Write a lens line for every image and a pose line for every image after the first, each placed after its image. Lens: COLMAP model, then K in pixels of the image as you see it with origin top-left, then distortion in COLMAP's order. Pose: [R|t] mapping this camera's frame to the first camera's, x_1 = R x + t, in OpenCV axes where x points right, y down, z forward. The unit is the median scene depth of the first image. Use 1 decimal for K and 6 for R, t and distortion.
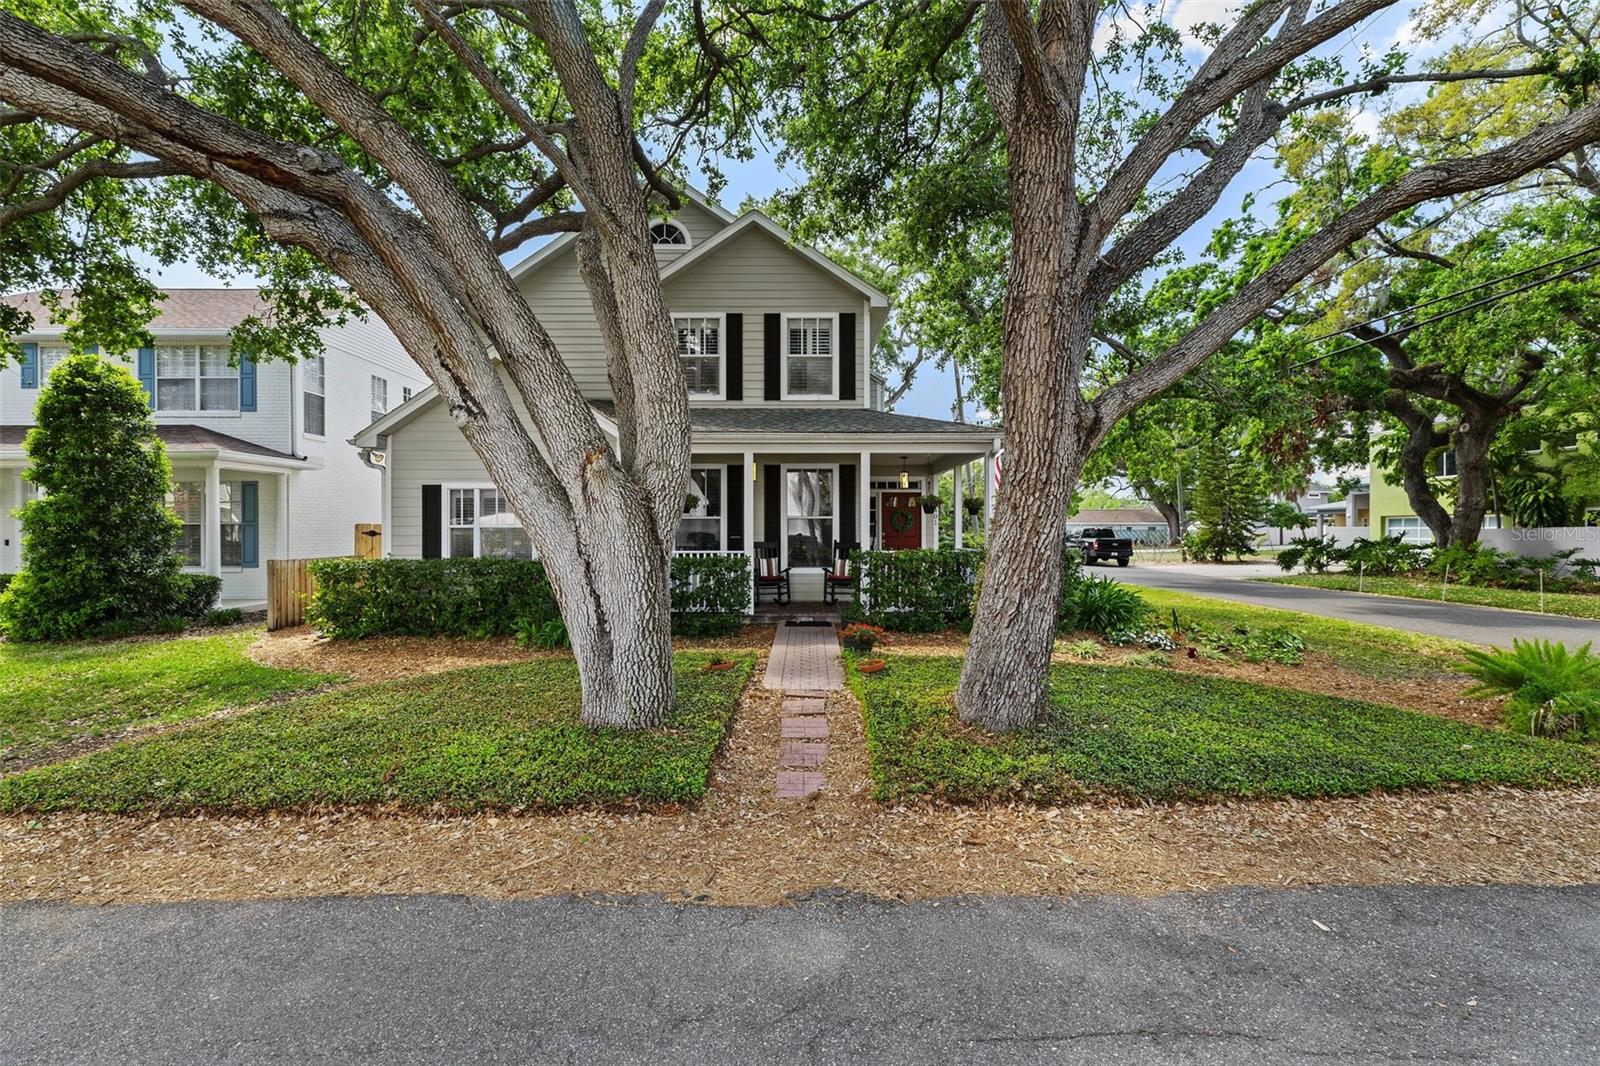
lens RADIAL K [[710.5, 0, 800.4], [0, 710.5, 531.4], [0, 0, 1]] dist [0.004143, 0.000451]
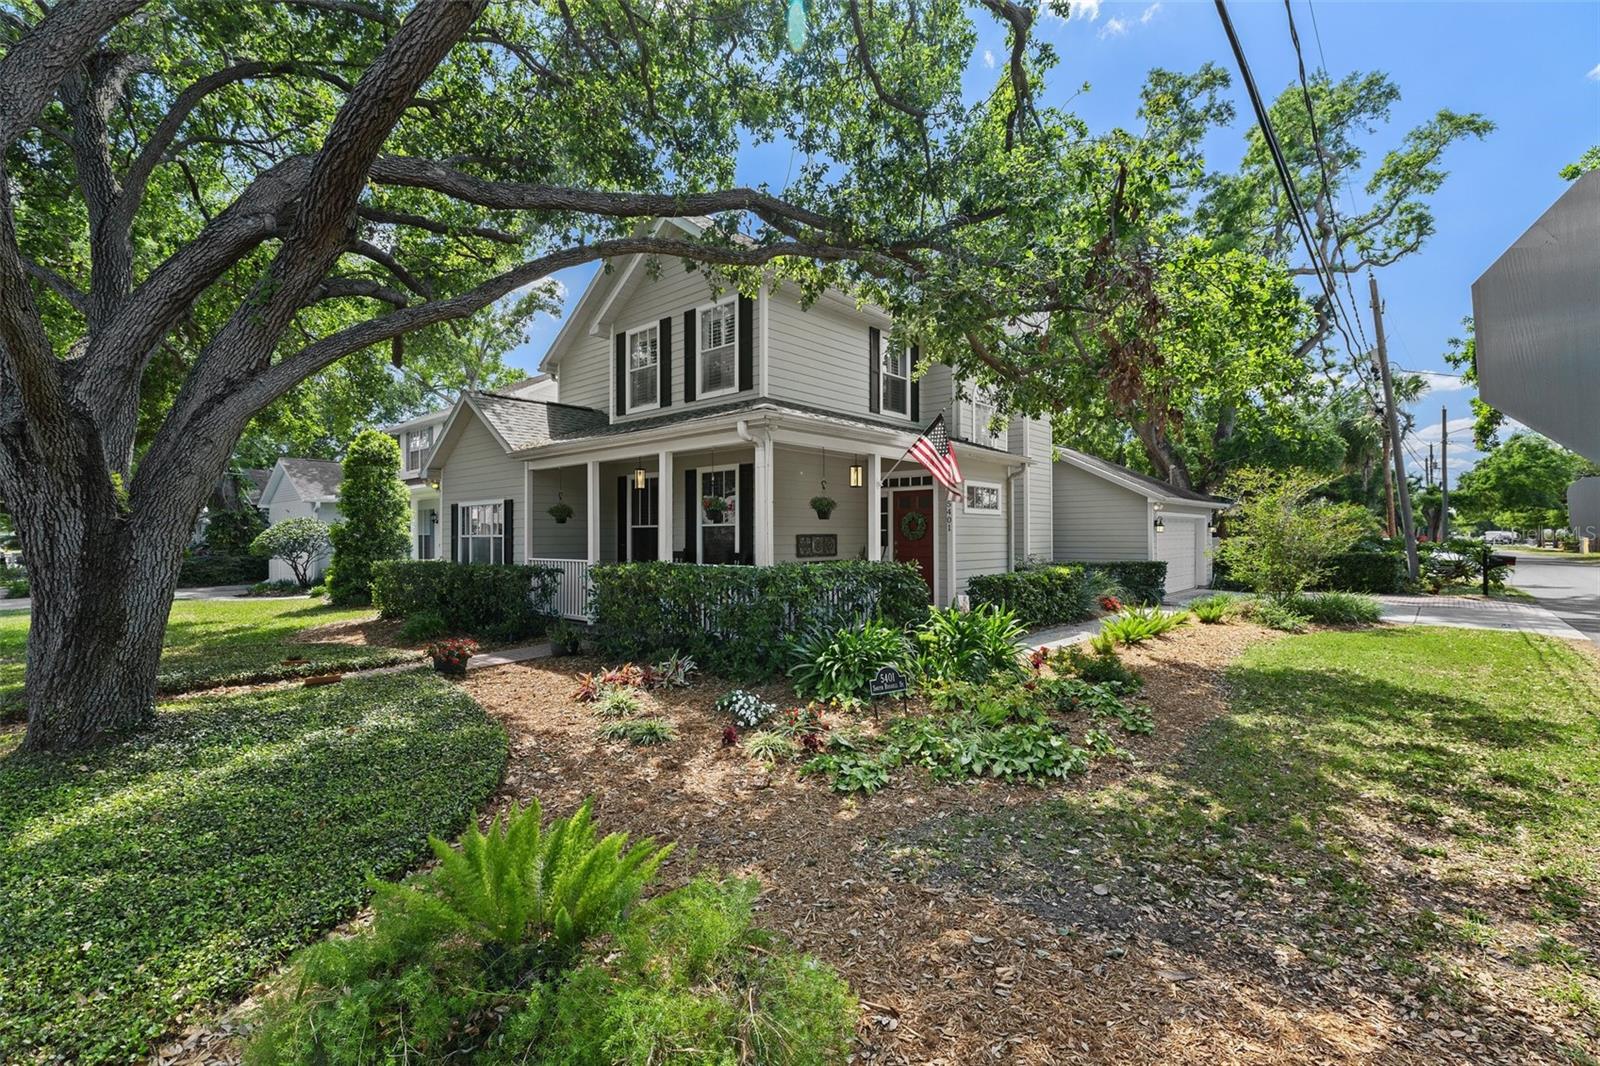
lens RADIAL K [[710.5, 0, 798.6], [0, 710.5, 539.9], [0, 0, 1]] dist [0.004143, 0.000451]
pose [[0.756230, 0.002275, -0.654302, 0.693157], [0.001765, 0.999983, 0.005517, -0.004961], [0.654303, -0.005327, 0.756213, 0.374507]]
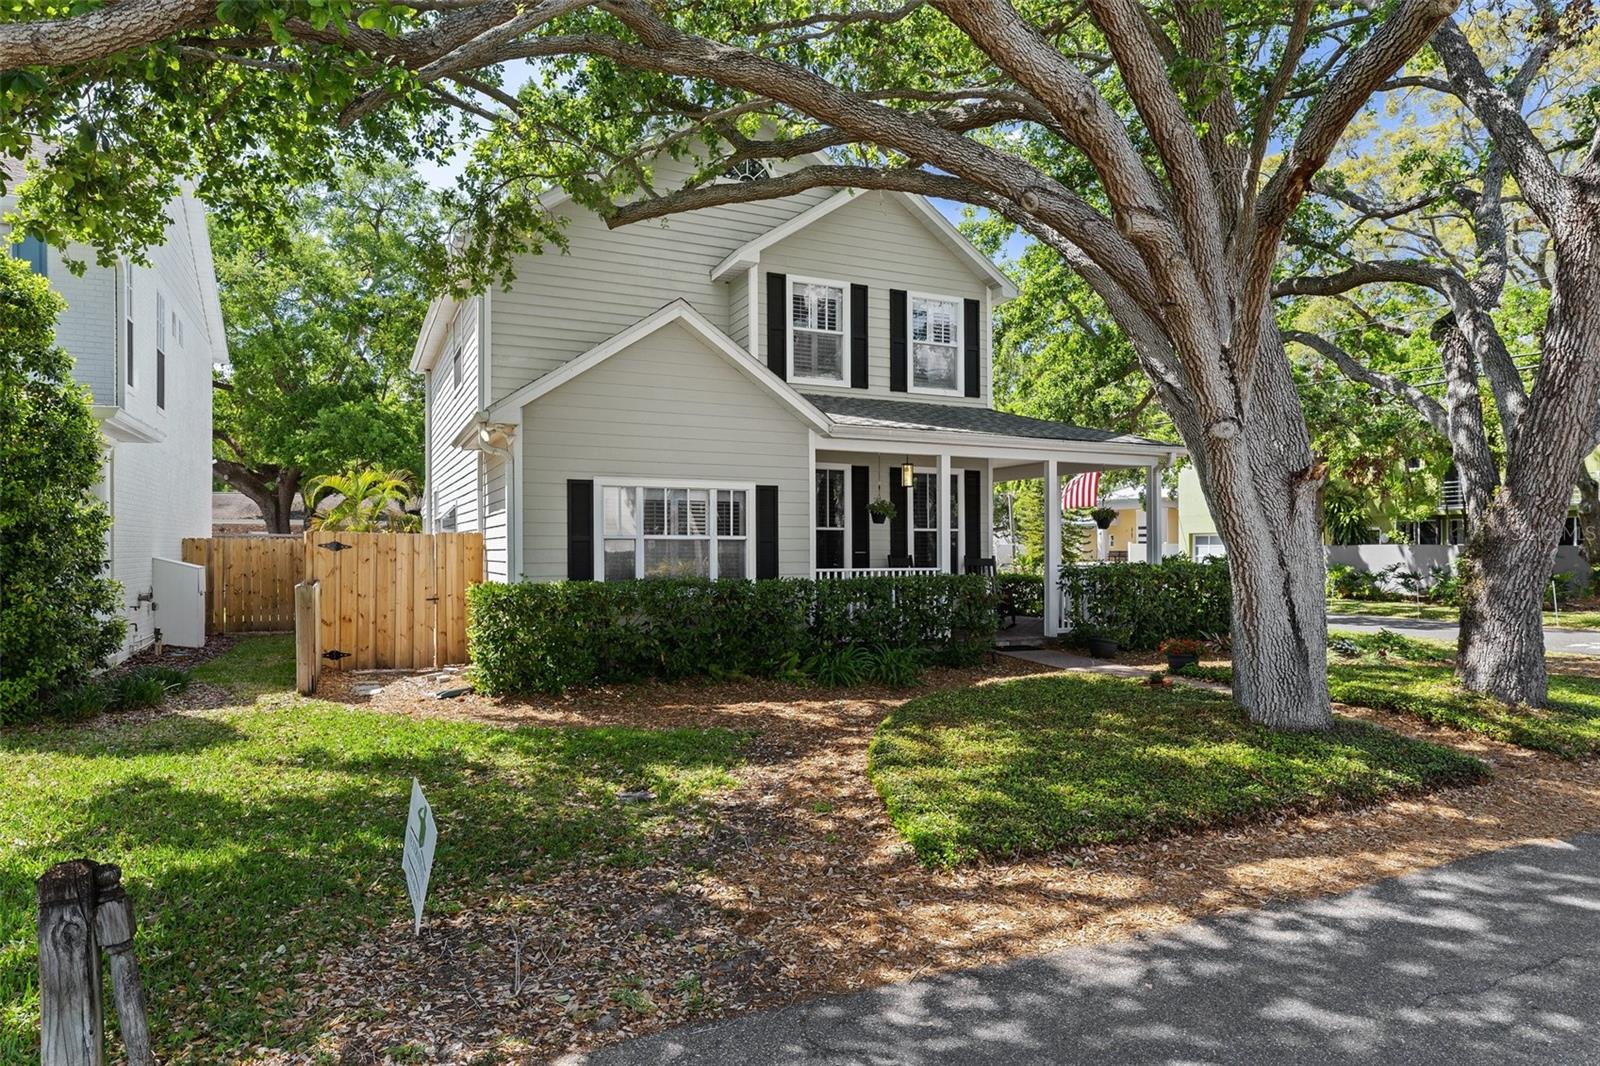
lens RADIAL K [[960.8, 0, 805.2], [0, 960.8, 539.5], [0, 0, 1]] dist [0.024071, 0.001715]
pose [[0.902501, 0.006988, 0.430631, -0.636794], [-0.003453, 0.999954, -0.008991, 0.003468], [-0.430674, 0.006627, 0.902483, 0.008350]]
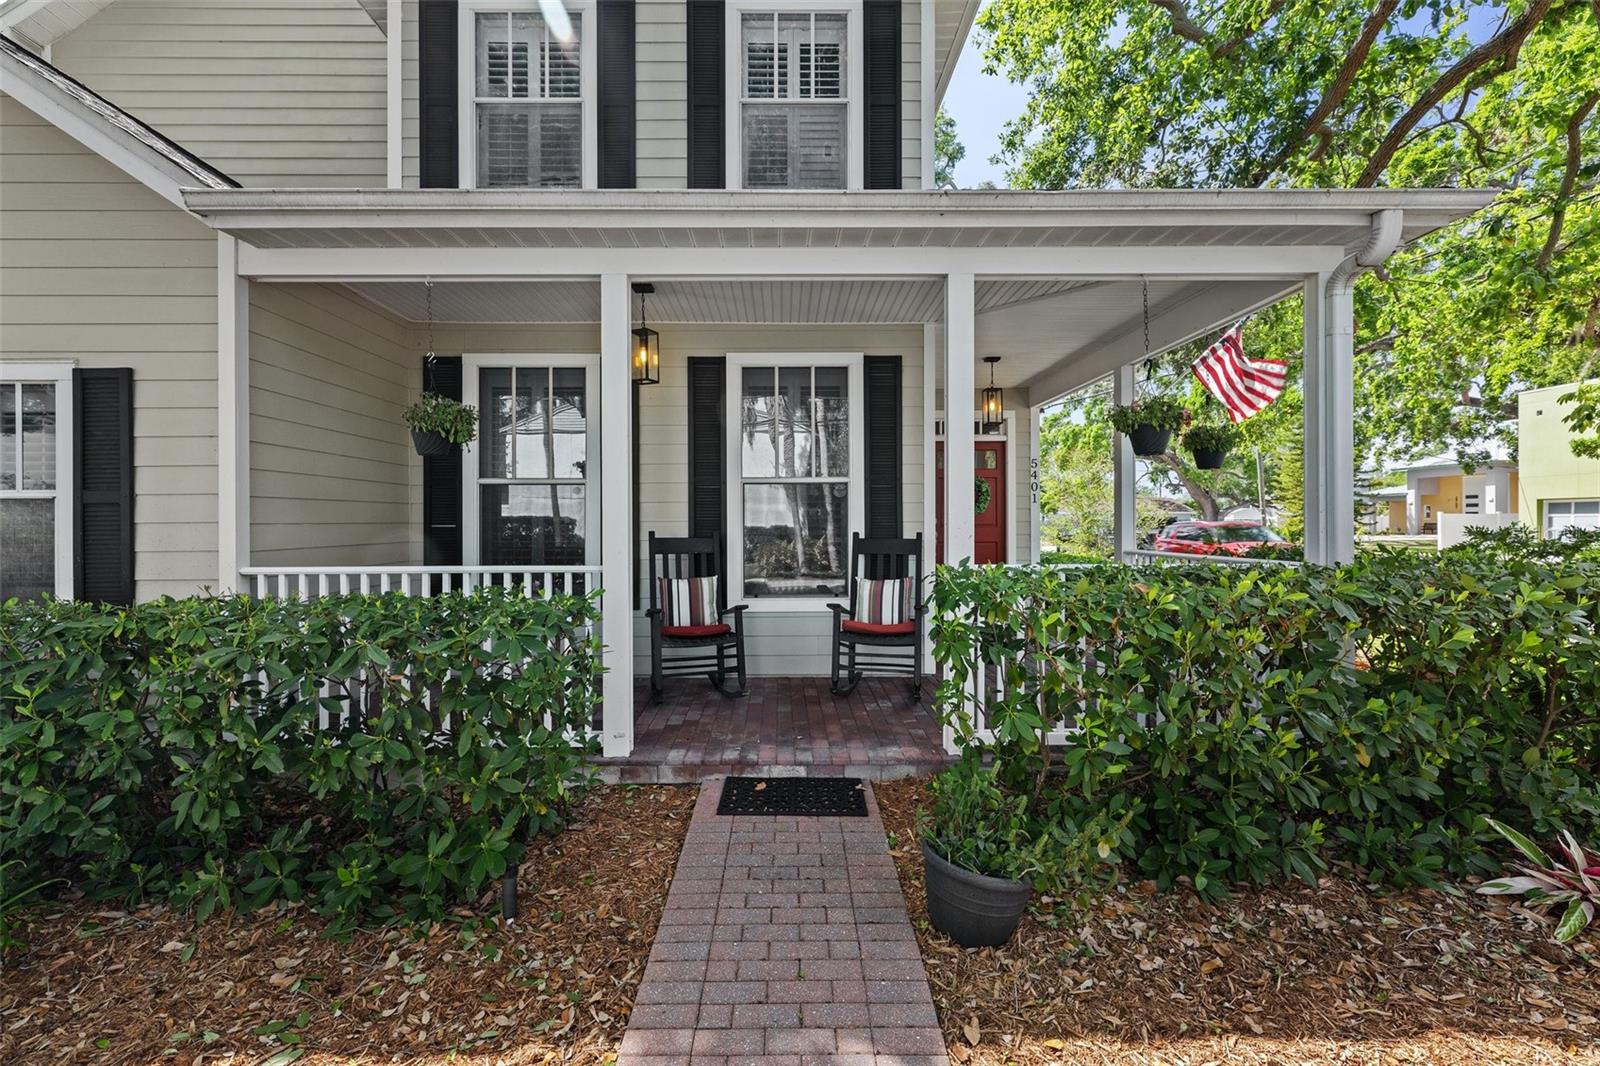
lens RADIAL K [[710.5, 0, 789.3], [0, 710.5, 526.2], [0, 0, 1]] dist [0.004143, 0.000451]
pose [[0.999965, -0.003320, 0.007715, 0.006158], [0.003297, 0.999990, 0.002963, 0.007075], [-0.007725, -0.002937, 0.999966, 0.573414]]
